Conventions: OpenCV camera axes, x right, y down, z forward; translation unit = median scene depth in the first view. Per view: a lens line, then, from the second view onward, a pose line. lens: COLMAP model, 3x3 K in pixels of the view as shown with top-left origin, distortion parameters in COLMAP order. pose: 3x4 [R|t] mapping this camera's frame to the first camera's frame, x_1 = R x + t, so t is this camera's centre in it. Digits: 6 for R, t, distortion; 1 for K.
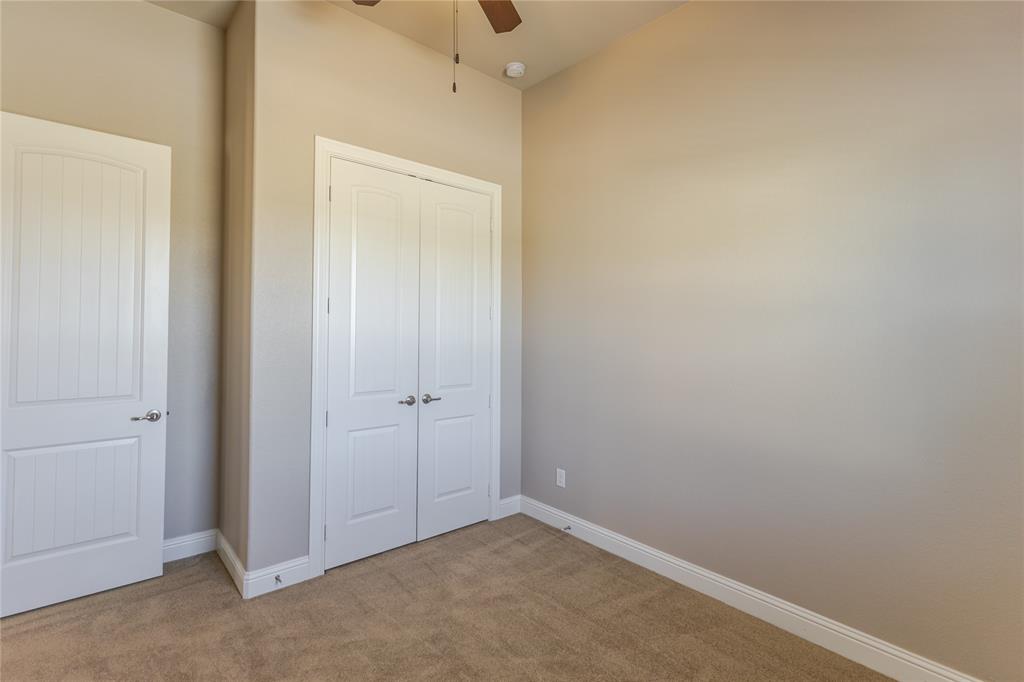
lens RADIAL K [[486.9, 0, 508.6], [0, 486.9, 328.4], [0, 0, 1]] dist [0.011133, 0.000050]
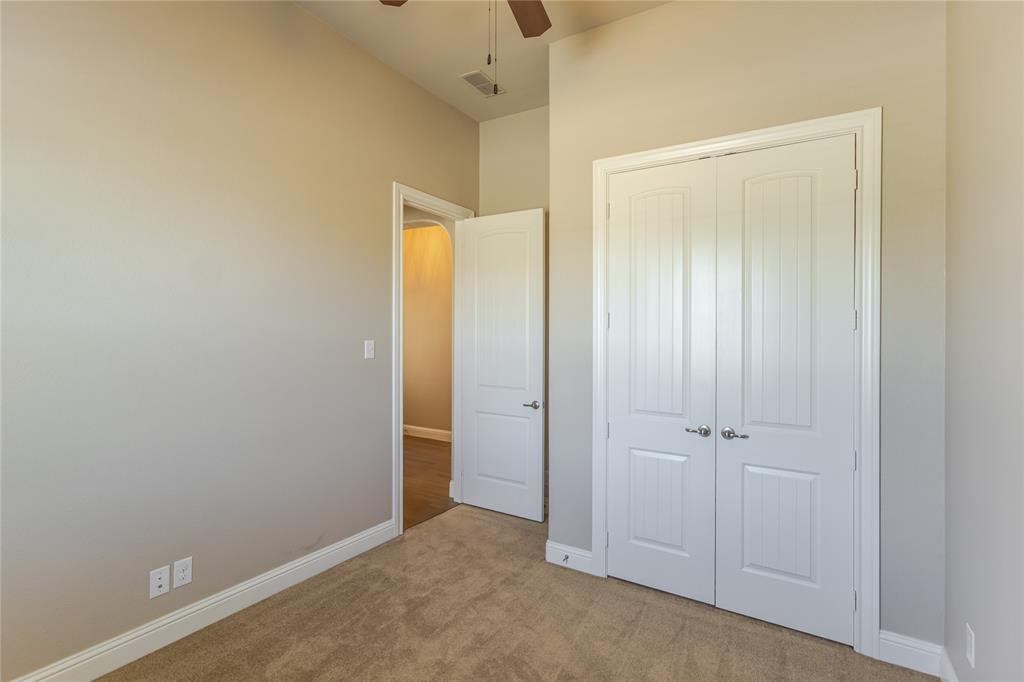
lens RADIAL K [[486.2, 0, 510.0], [0, 486.2, 351.4], [0, 0, 1]] dist [-0.002476, -0.000578]
pose [[0.292161, 0.015606, -0.956242, 0.529272], [-0.013173, 0.999838, 0.012293, 0.008526], [0.956278, 0.009005, 0.292319, 0.482368]]
